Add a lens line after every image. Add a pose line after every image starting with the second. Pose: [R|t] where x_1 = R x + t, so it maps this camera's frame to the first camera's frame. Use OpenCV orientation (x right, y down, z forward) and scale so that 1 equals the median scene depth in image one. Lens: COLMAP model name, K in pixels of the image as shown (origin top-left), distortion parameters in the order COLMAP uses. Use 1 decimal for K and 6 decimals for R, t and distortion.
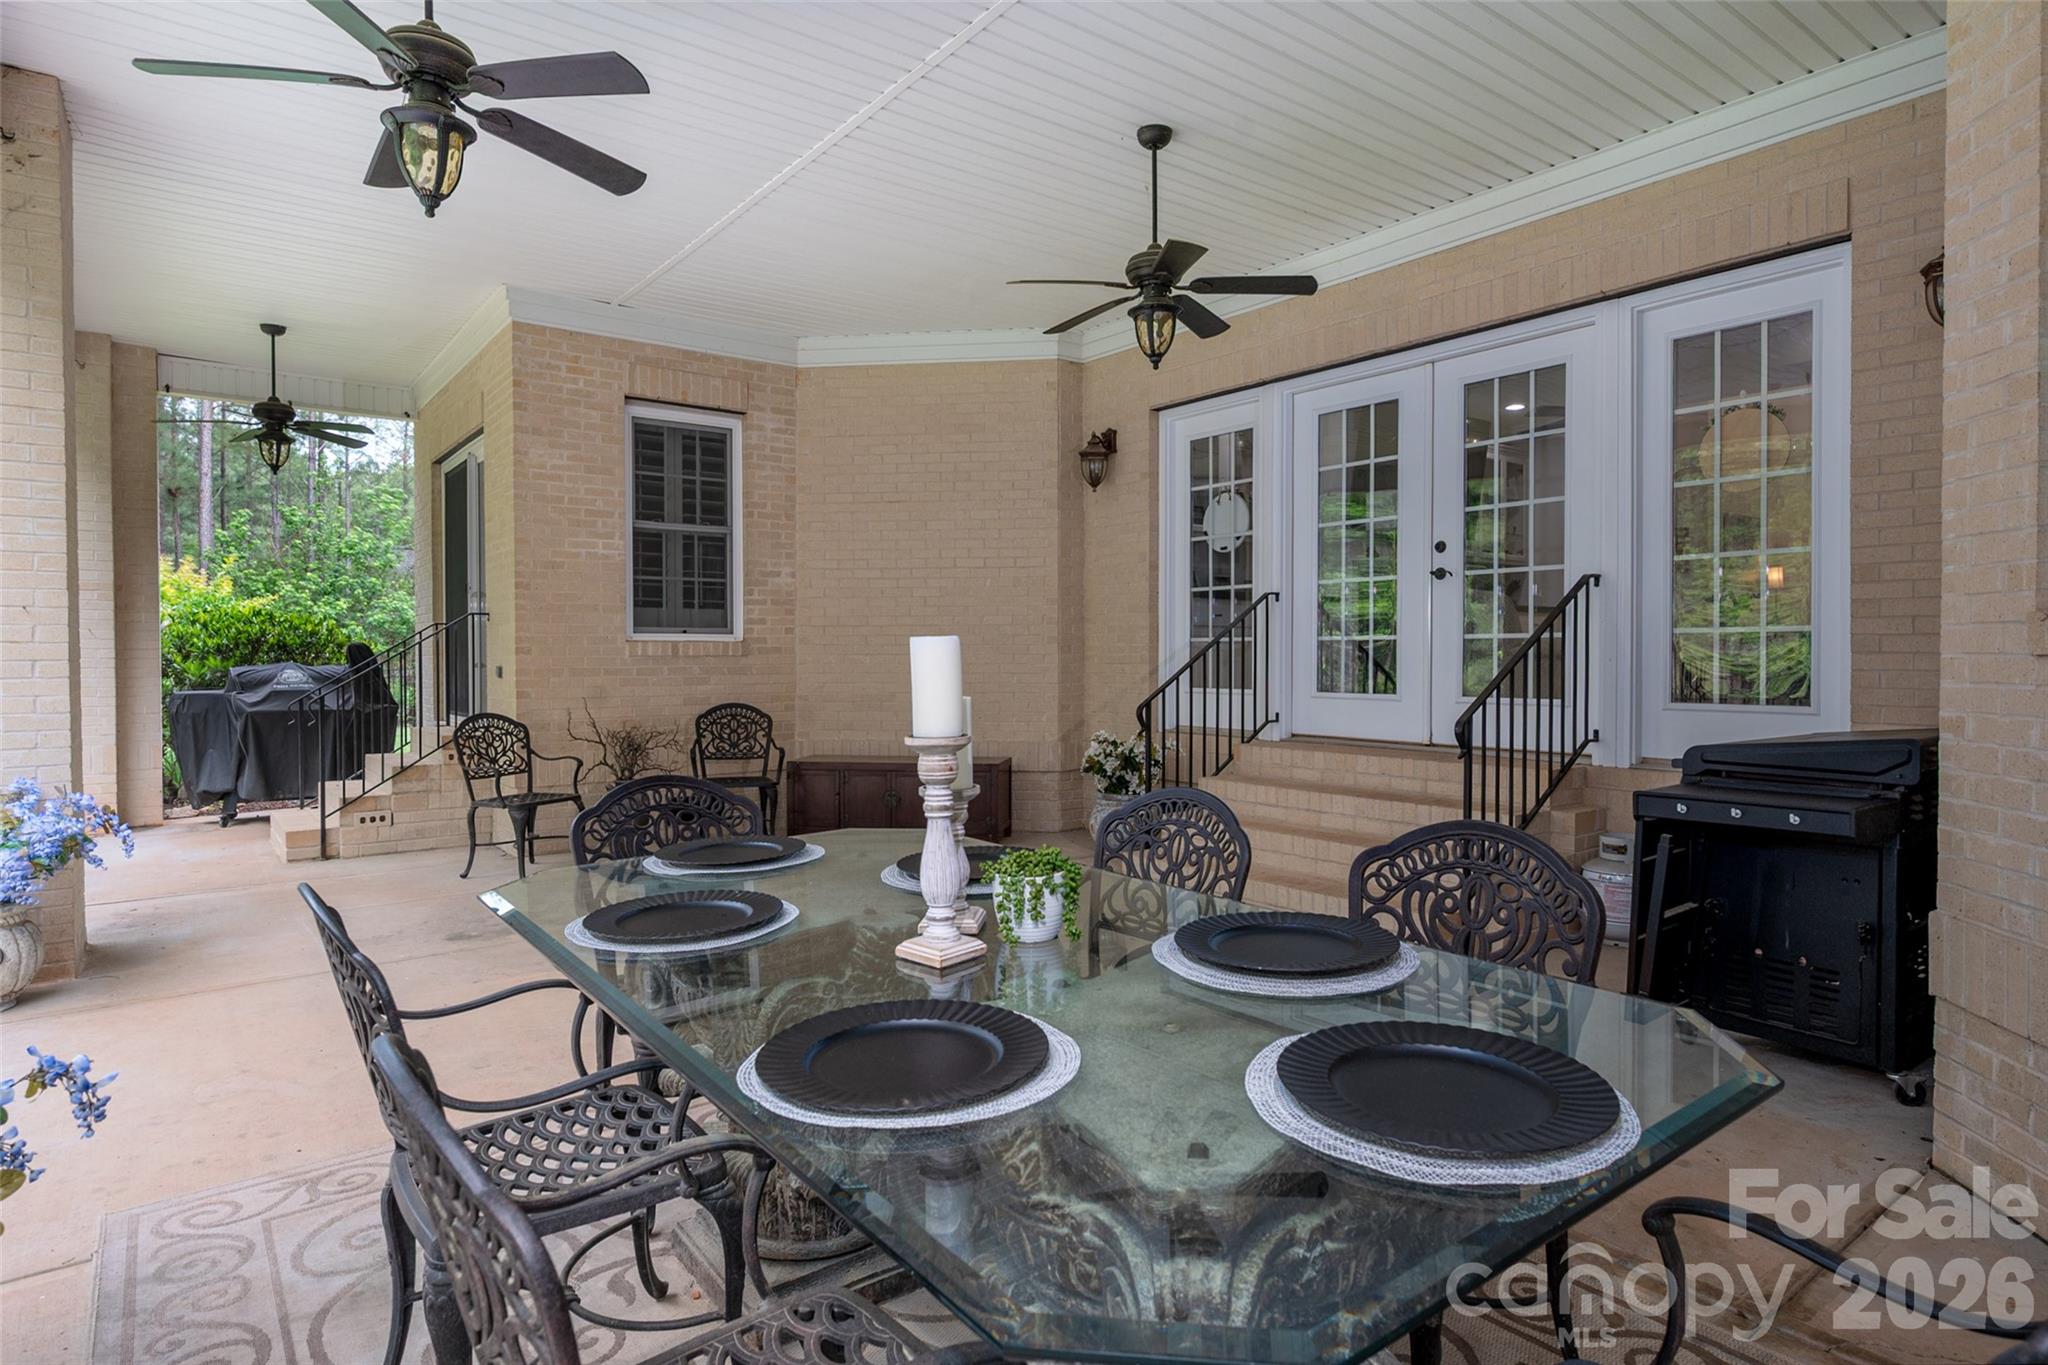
lens RADIAL K [[1135.1, 0, 1025.6], [0, 1135.1, 675.2], [0, 0, 1]] dist [-0.004661, -0.000889]
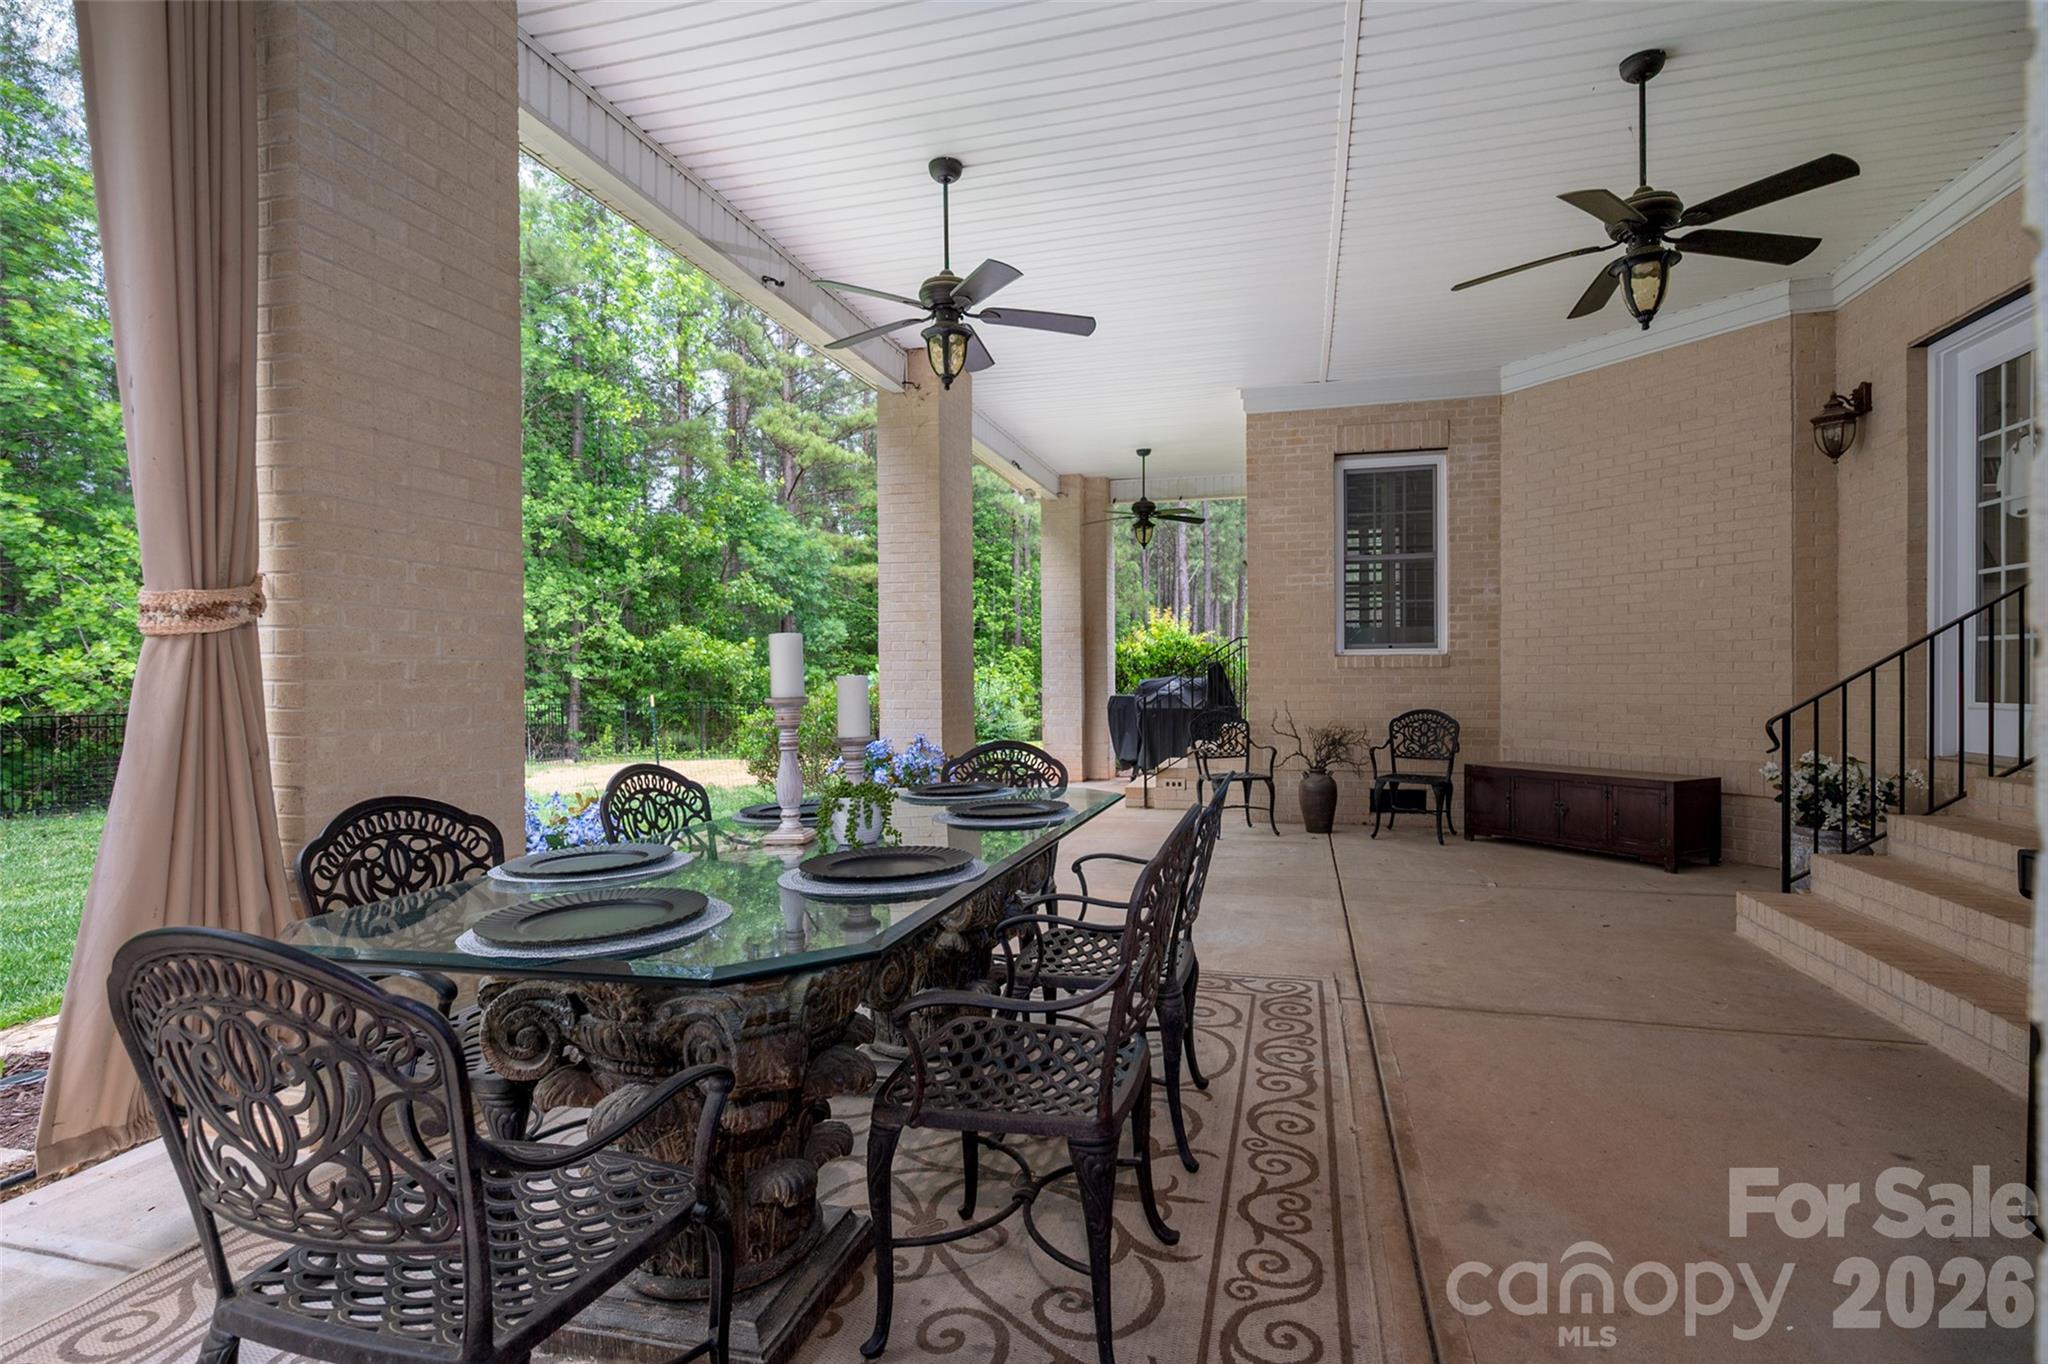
lens RADIAL K [[968.5, 0, 1024.0], [0, 968.5, 682.0], [0, 0, 1]] dist [0.001478, 0.000369]
pose [[0.606785, 0.001328, -0.794865, 0.258976], [-0.011393, 0.999910, -0.007027, 0.008806], [0.794785, 0.013320, 0.606745, 0.103312]]
